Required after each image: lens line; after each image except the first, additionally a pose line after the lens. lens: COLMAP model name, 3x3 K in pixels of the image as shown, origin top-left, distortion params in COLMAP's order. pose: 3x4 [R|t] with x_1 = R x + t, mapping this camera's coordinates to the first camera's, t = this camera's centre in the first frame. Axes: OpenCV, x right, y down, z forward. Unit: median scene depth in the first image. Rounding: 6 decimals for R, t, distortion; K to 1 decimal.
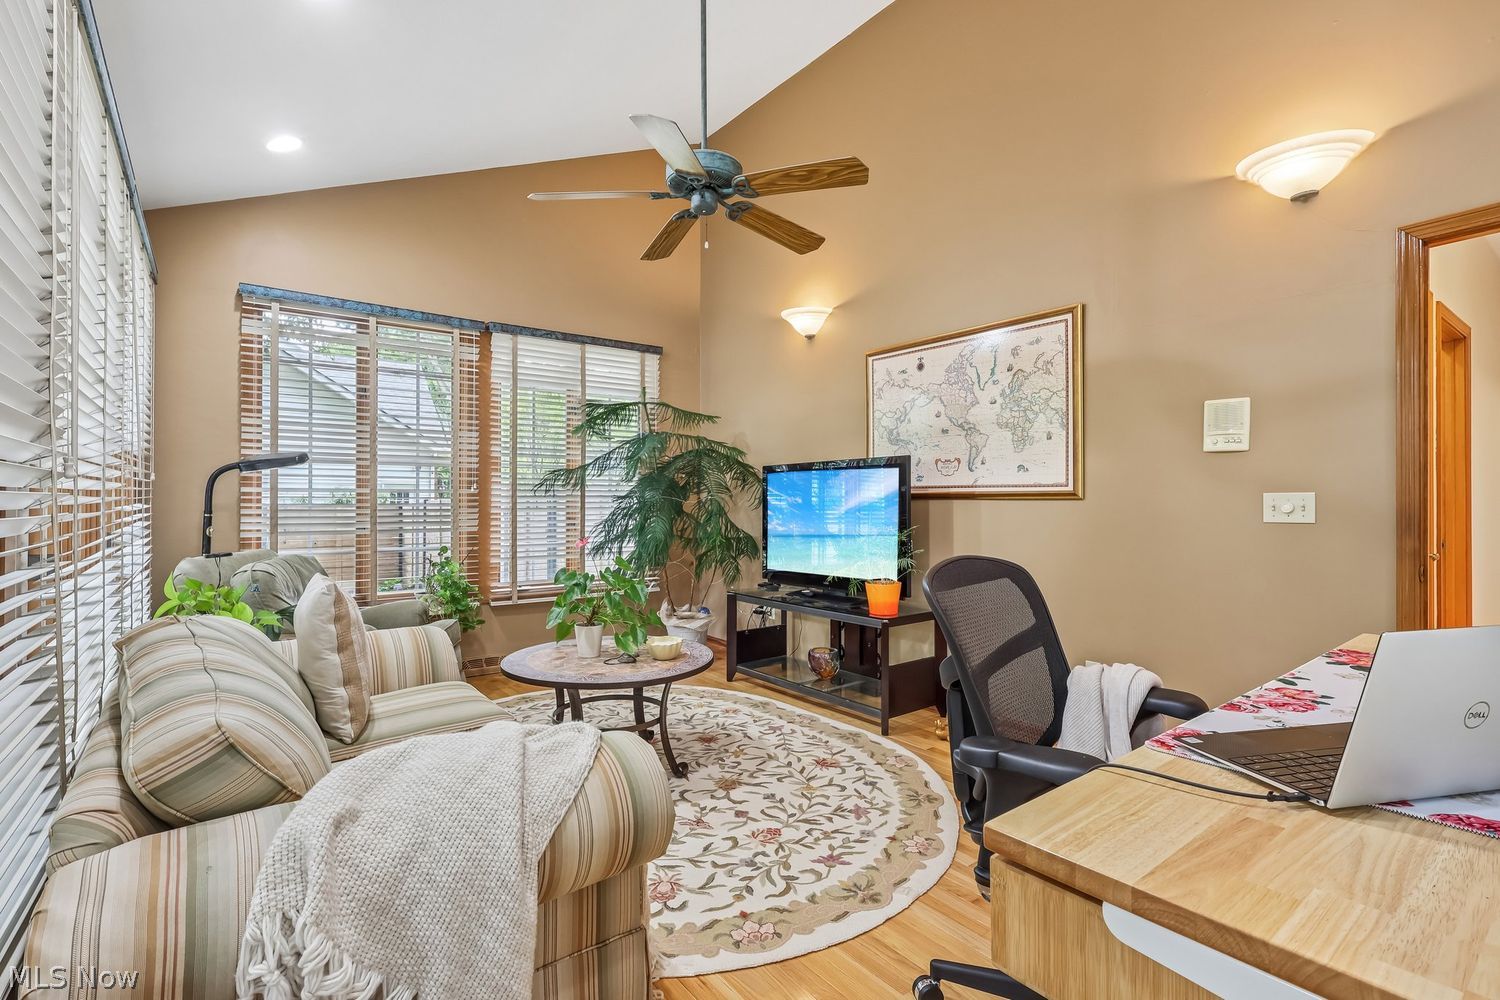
lens RADIAL K [[715.1, 0, 732.6], [0, 715.1, 499.1], [0, 0, 1]] dist [-0.000855, 0.000022]
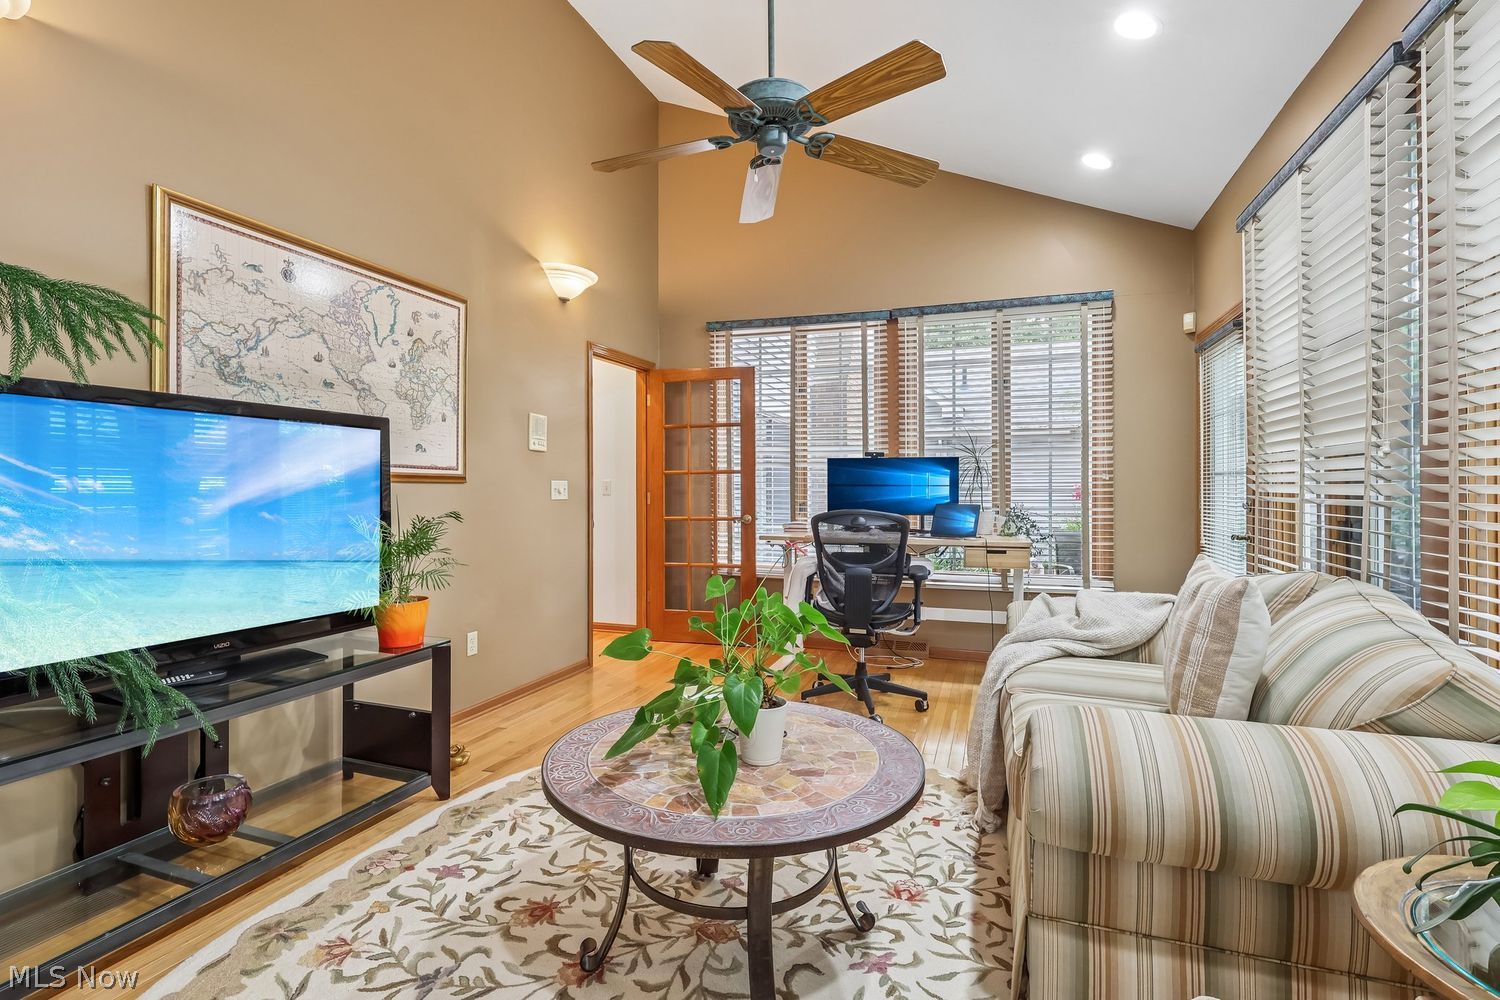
lens RADIAL K [[715.1, 0, 732.6], [0, 715.1, 499.1], [0, 0, 1]] dist [-0.000855, 0.000022]
pose [[-0.556891, -0.006171, 0.830563, -0.555796], [0.000065, 0.999972, 0.007473, 0.014490], [-0.830586, 0.004216, -0.556875, 1.145398]]
